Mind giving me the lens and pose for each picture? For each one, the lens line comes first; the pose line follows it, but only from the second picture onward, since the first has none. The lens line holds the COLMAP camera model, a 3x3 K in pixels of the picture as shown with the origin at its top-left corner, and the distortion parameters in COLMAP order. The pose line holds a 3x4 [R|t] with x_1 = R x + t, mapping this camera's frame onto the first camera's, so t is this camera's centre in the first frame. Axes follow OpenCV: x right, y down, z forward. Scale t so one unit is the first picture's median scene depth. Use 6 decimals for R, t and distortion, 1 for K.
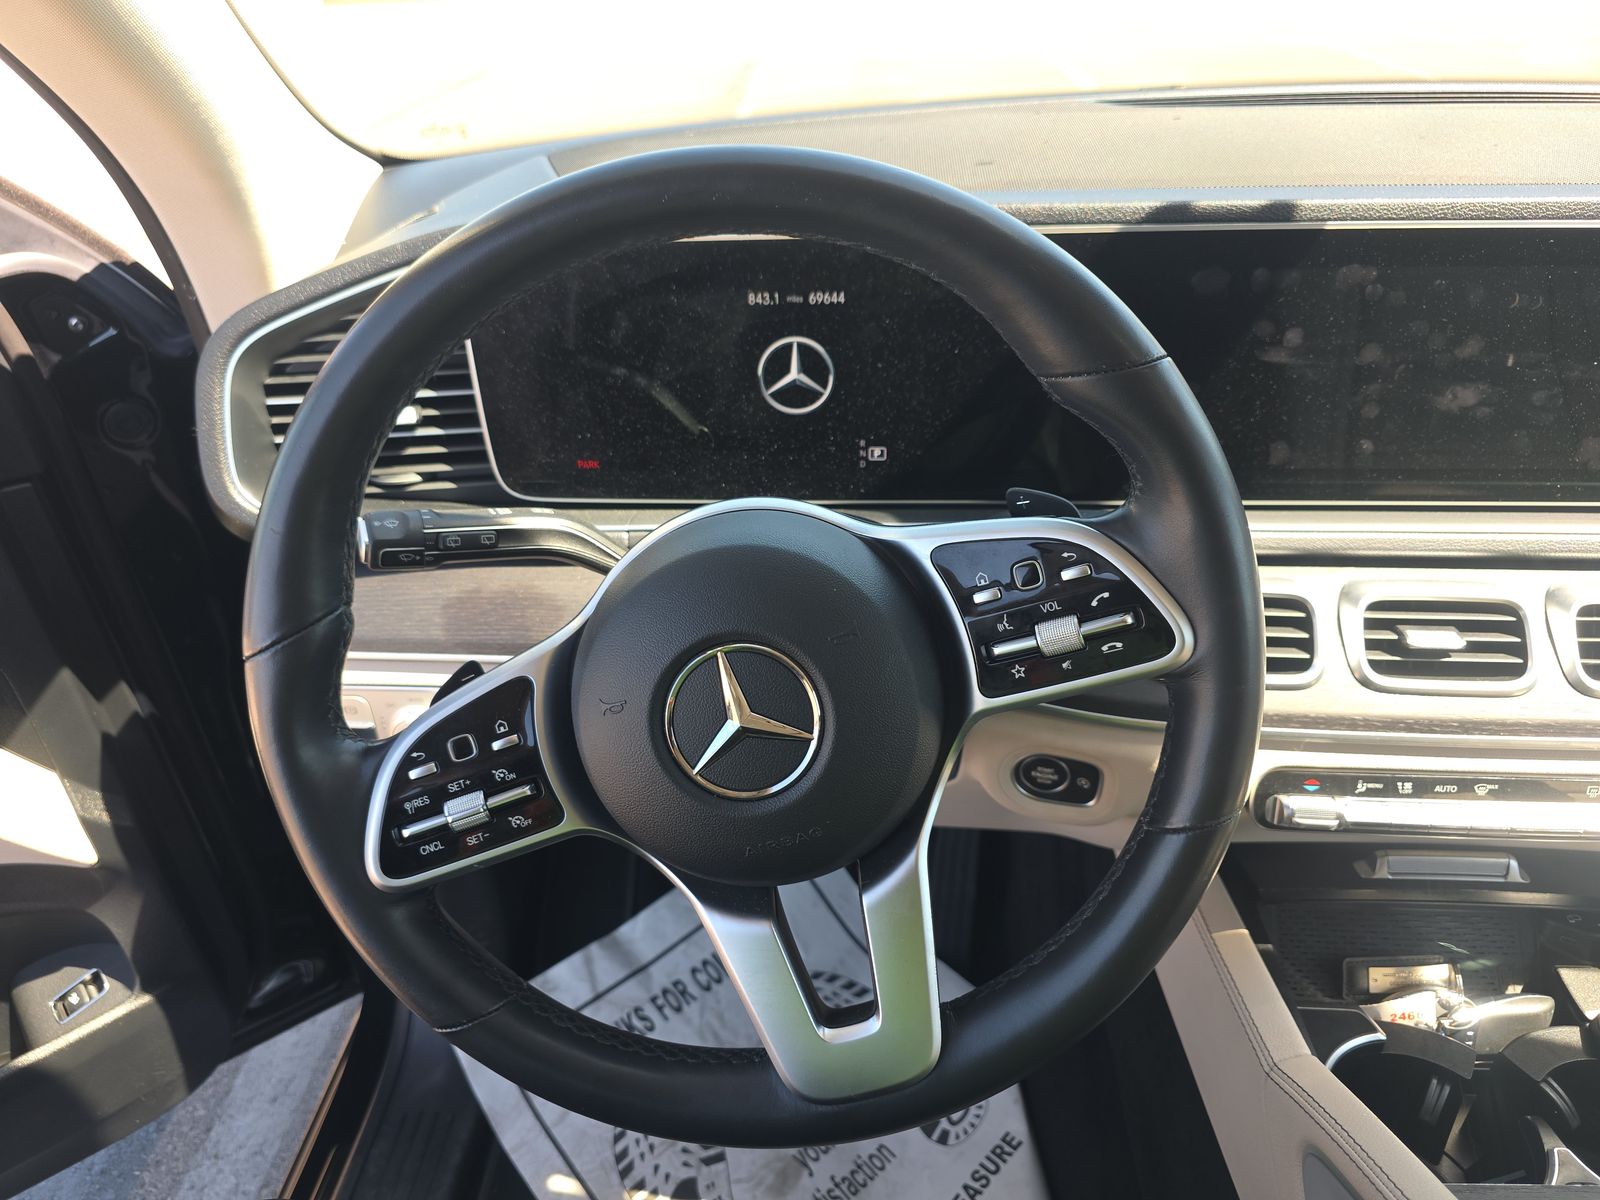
lens RADIAL K [[1098.9, 0, 795.2], [0, 1098.9, 598.7], [0, 0, 1]] dist [0.037065, -0.041070]
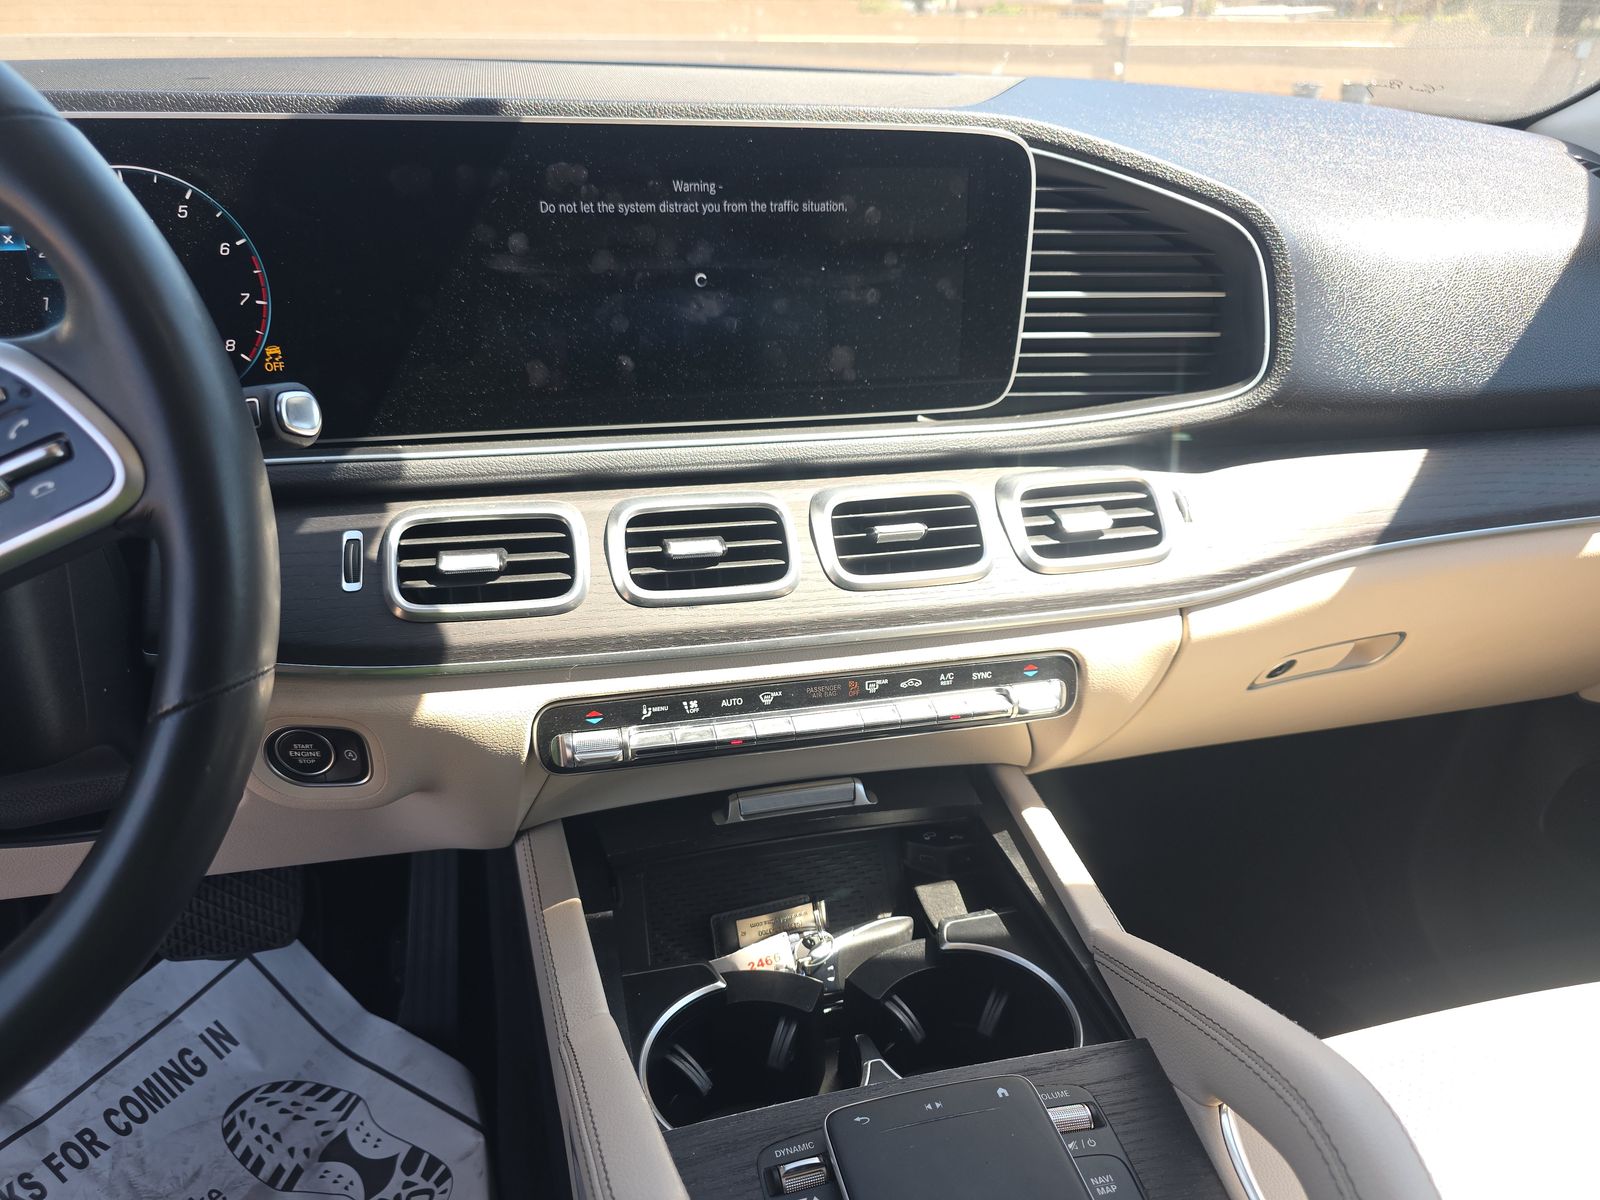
lens RADIAL K [[1098.9, 0, 791.5], [0, 1098.9, 606.3], [0, 0, 1]] dist [0.037065, -0.041070]
pose [[0.949294, -0.092408, 0.300502, 0.335882], [0.117081, 0.990985, -0.065122, 0.146642], [-0.291775, 0.097003, 0.951555, 0.066227]]
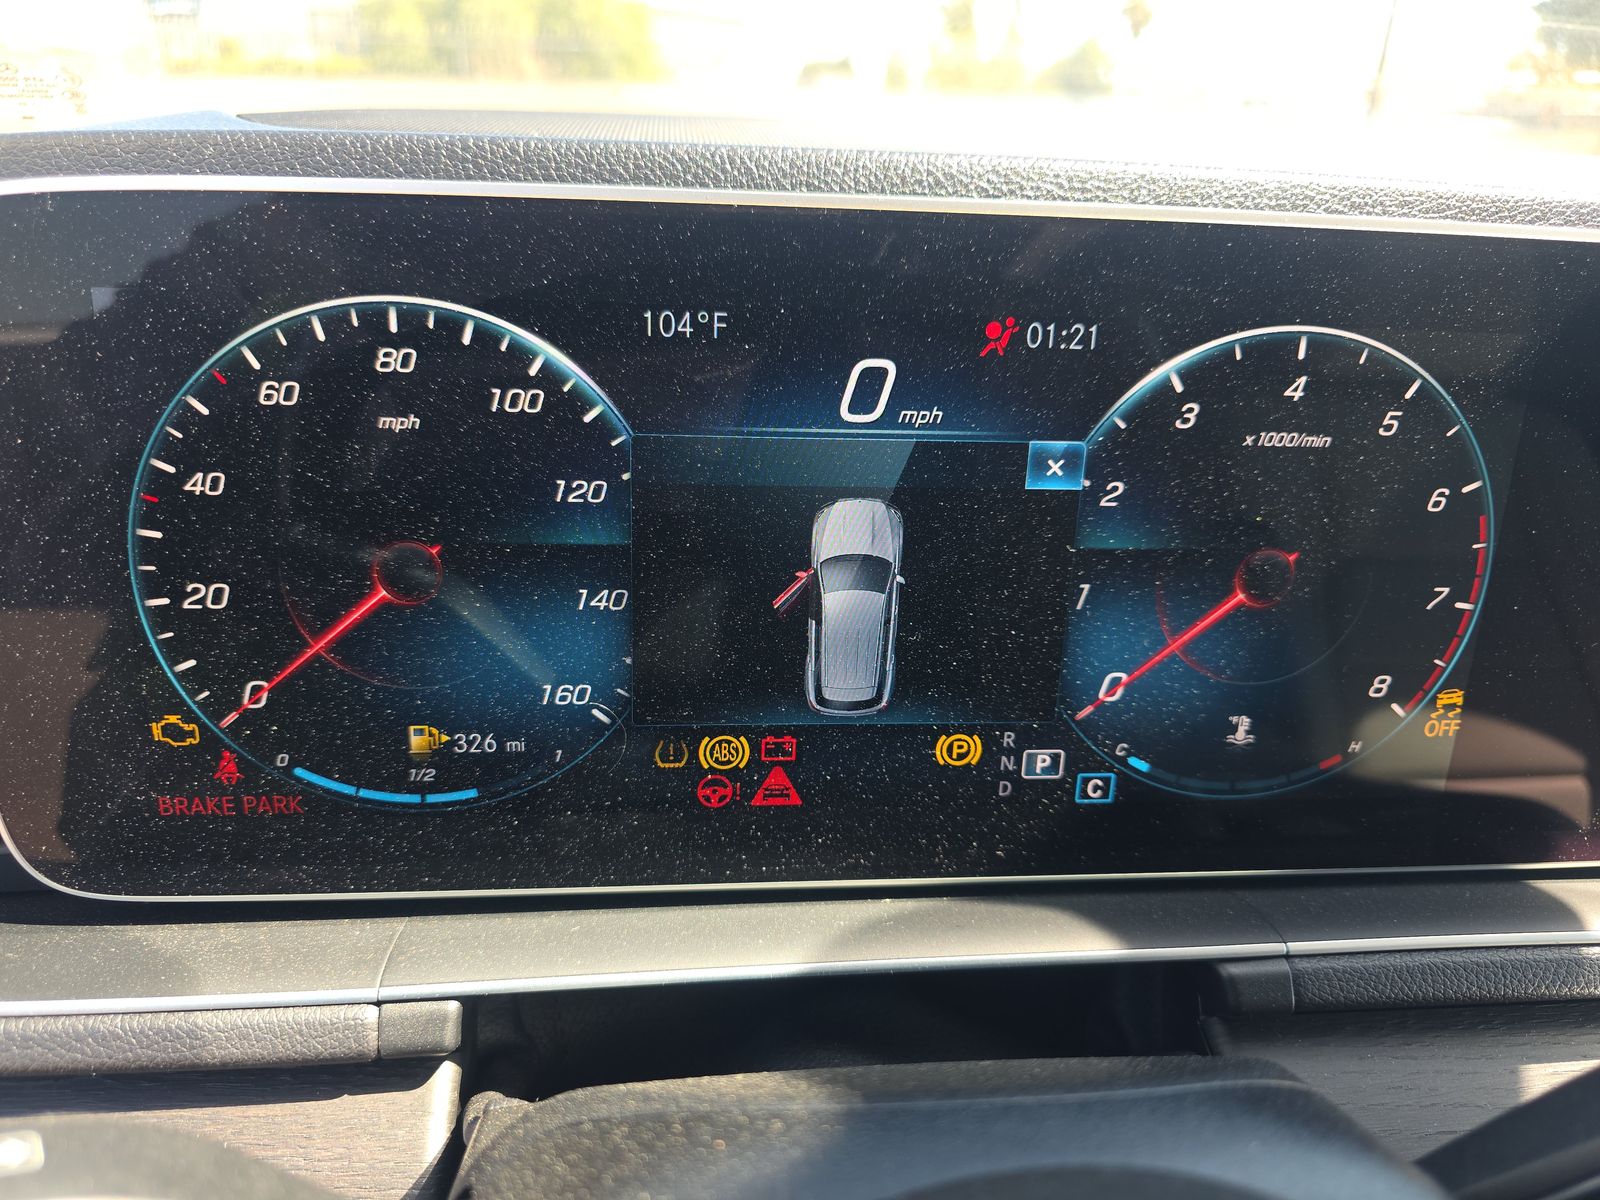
lens RADIAL K [[1098.9, 0, 811.8], [0, 1098.9, 604.8], [0, 0, 1]] dist [0.037065, -0.041070]
pose [[0.980919, 0.005782, 0.194333, -0.086585], [0.028516, 0.984469, -0.173228, -0.121896], [-0.192316, 0.175464, 0.965519, 0.618464]]
